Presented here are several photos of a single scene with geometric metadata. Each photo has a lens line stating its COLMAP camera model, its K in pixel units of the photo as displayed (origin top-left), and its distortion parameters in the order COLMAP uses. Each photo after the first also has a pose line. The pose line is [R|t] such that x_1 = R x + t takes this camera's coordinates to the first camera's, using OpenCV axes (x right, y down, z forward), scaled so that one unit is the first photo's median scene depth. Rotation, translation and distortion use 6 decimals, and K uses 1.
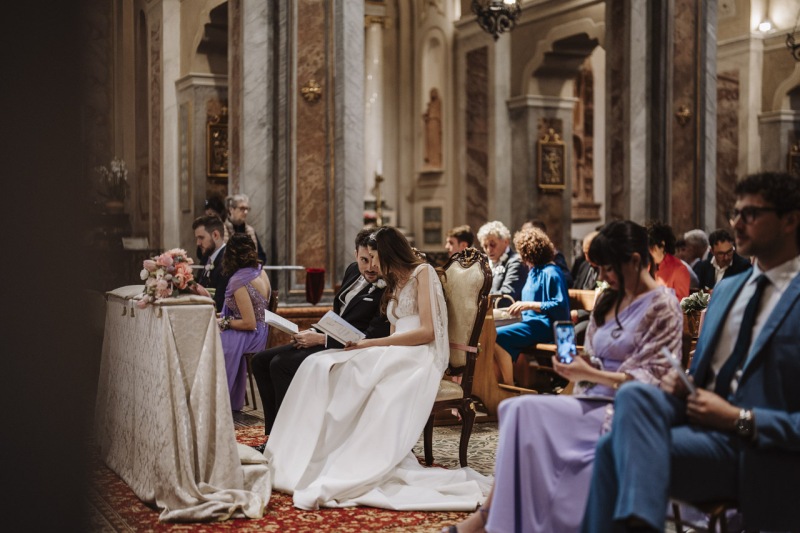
lens RADIAL K [[1126.5, 0, 400.0], [0, 1126.5, 266.5], [0, 0, 1]] dist [-0.000454, 0.041736]
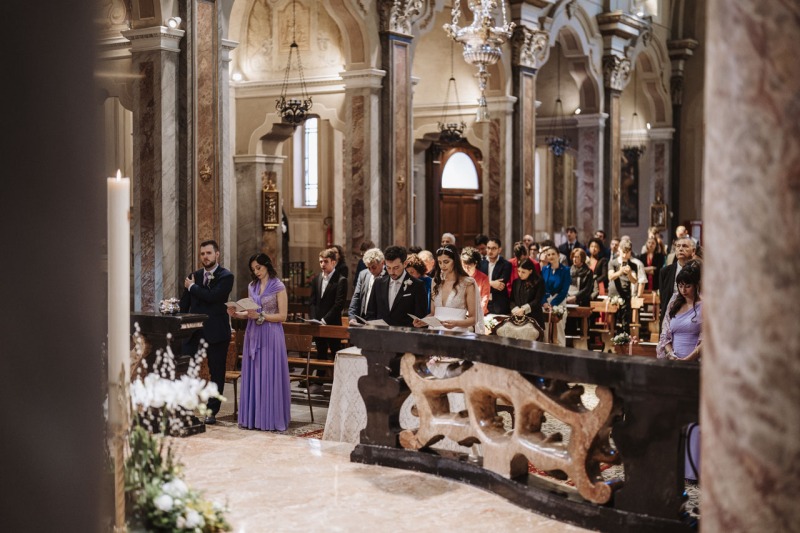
lens RADIAL K [[1126.5, 0, 400.0], [0, 1126.5, 266.5], [0, 0, 1]] dist [-0.000454, 0.041736]
pose [[0.845503, -0.028007, 0.533236, -0.508516], [0.013120, 0.999412, 0.031688, -0.073411], [-0.533810, -0.019797, 0.845373, -0.200637]]
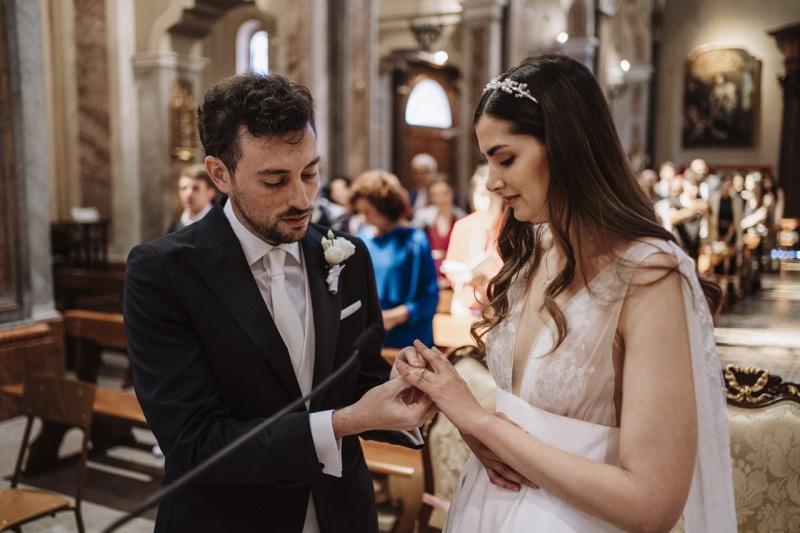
lens RADIAL K [[824.0, 0, 361.6], [0, 824.0, 265.4], [0, 0, 1]] dist [-0.007920, 0.166759]
pose [[0.847012, -0.051951, 0.529029, -0.133479], [0.002781, 0.995632, 0.093320, -0.047287], [-0.531567, -0.077572, 0.843457, 0.380893]]
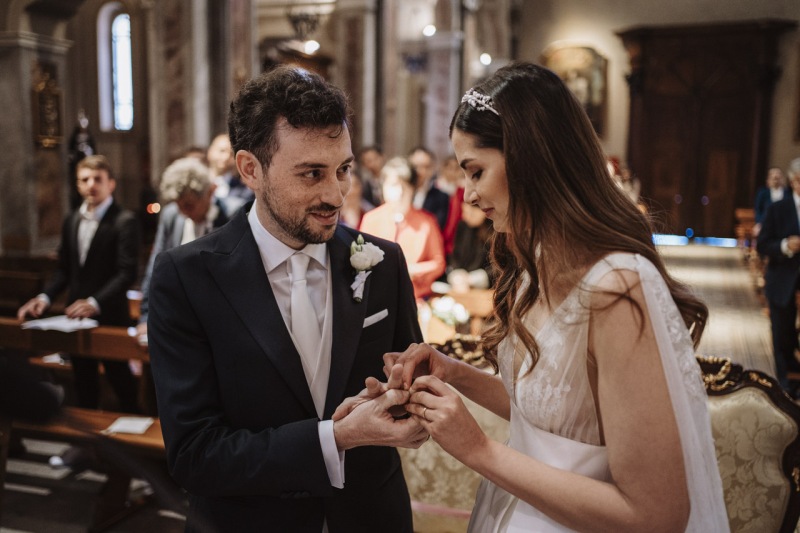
lens RADIAL K [[824.0, 0, 361.6], [0, 824.0, 265.4], [0, 0, 1]] dist [-0.007920, 0.166759]
pose [[0.745338, -0.074093, 0.662556, -0.147853], [0.003340, 0.994208, 0.107425, -0.049085], [-0.666678, -0.077855, 0.741269, 0.397605]]
